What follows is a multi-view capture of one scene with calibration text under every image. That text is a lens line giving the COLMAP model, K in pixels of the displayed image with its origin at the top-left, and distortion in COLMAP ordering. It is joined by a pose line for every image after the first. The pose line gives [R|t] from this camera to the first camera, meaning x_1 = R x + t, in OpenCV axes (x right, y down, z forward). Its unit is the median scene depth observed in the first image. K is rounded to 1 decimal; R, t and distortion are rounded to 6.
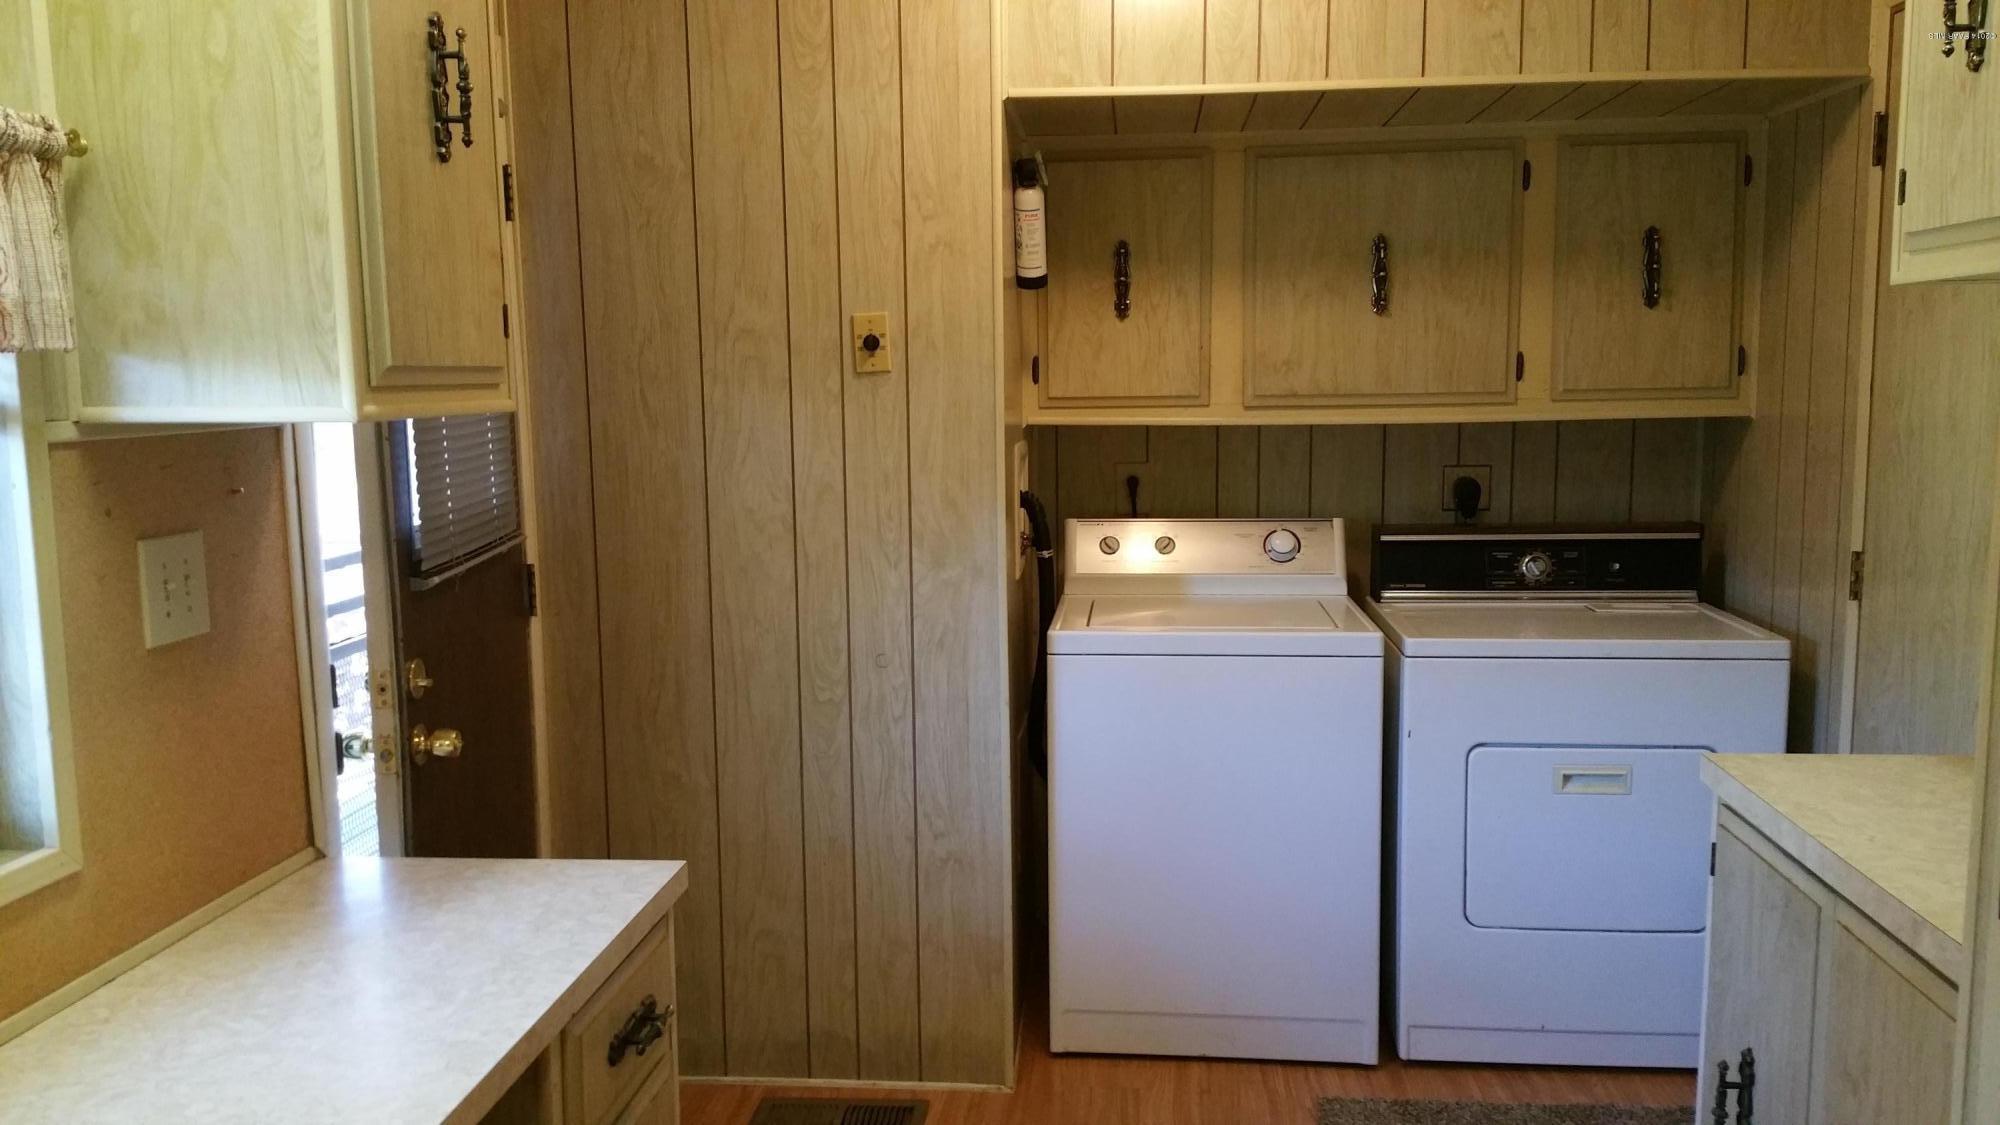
lens RADIAL K [[1628.0, 0, 999.9], [0, 1628.0, 565.3], [0, 0, 1]] dist [0.060660, -0.106682]
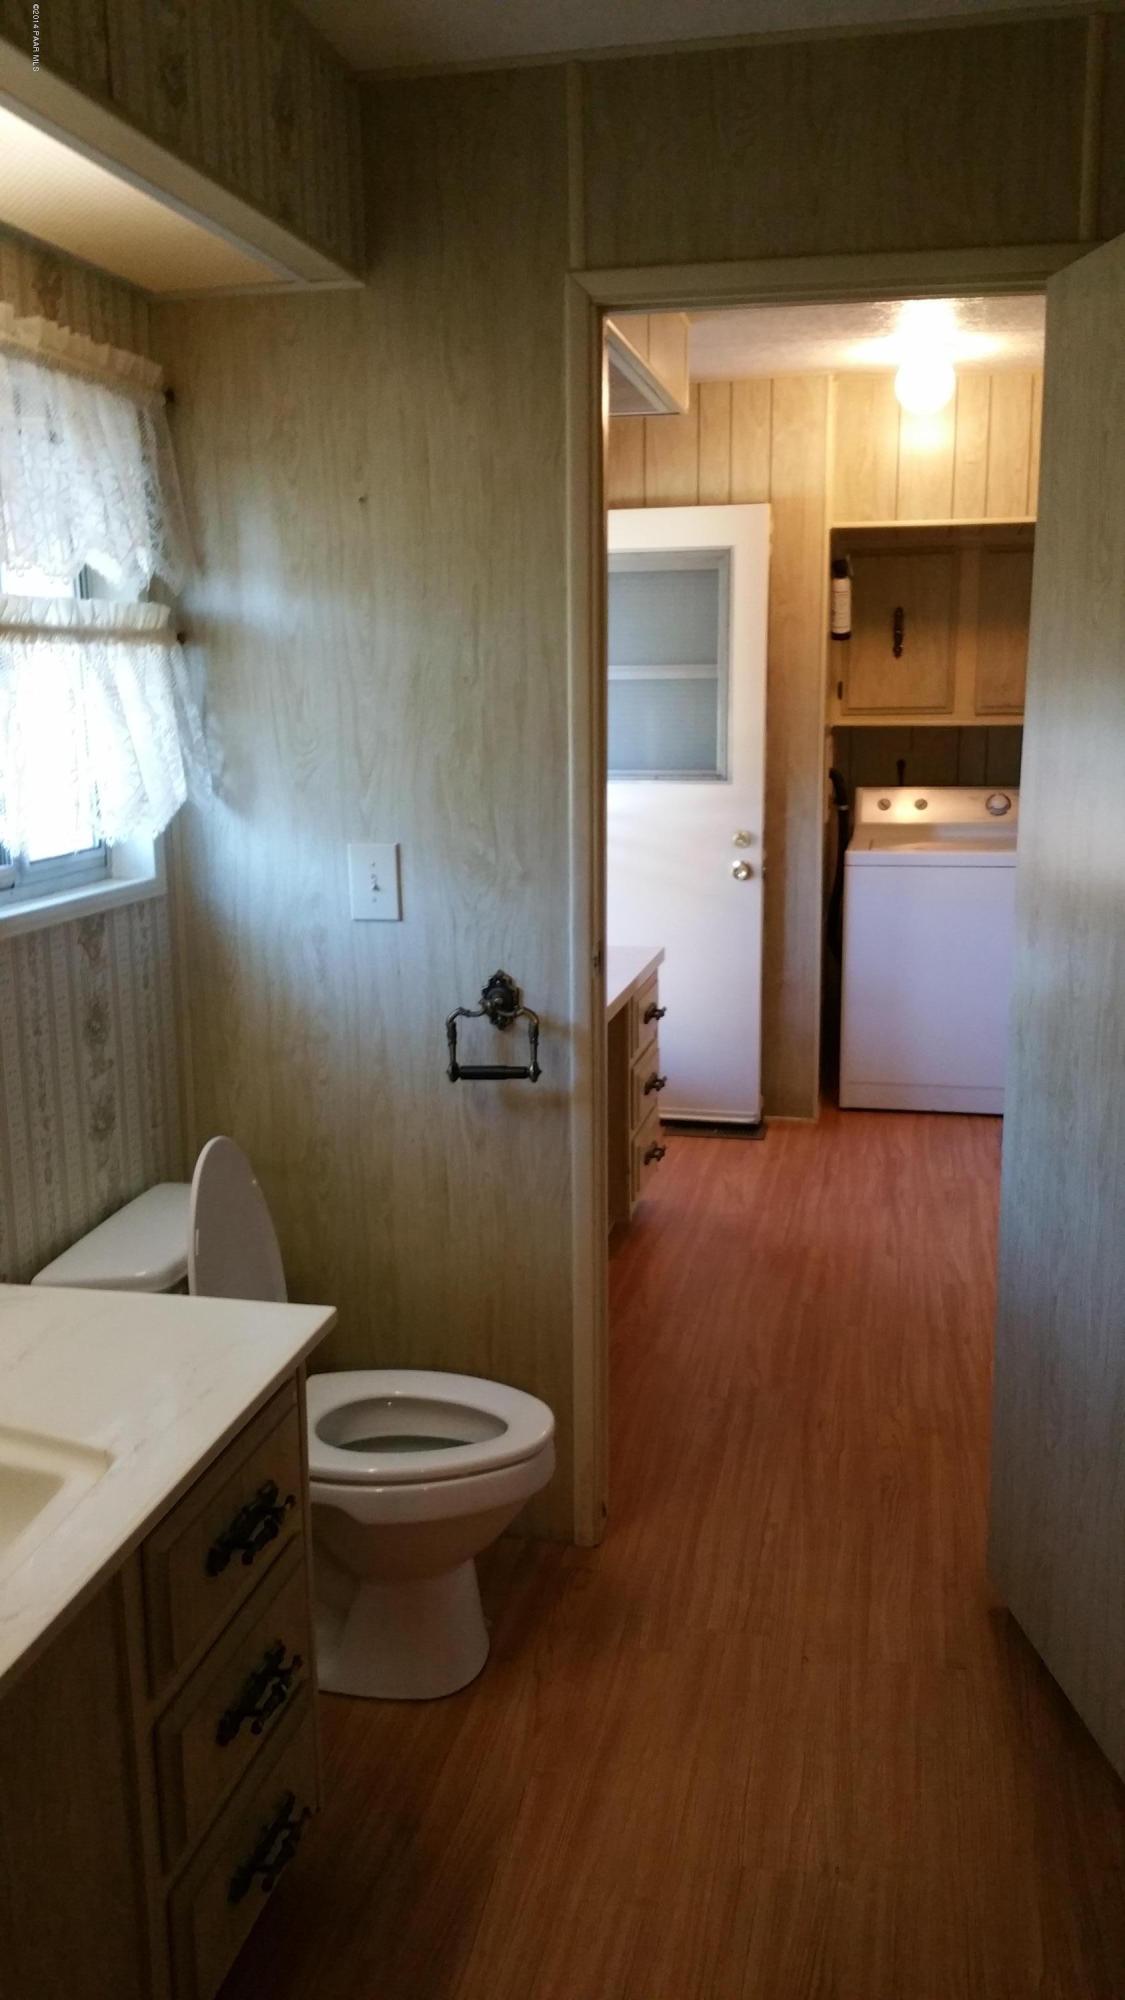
lens RADIAL K [[1628.0, 0, 563.7], [0, 1628.0, 999.5], [0, 0, 1]] dist [0.060660, -0.106682]
pose [[0.992937, 0.019699, -0.116999, -0.053878], [-0.010564, 0.996882, 0.078195, 0.057956], [0.118175, -0.076407, 0.990049, -0.625759]]
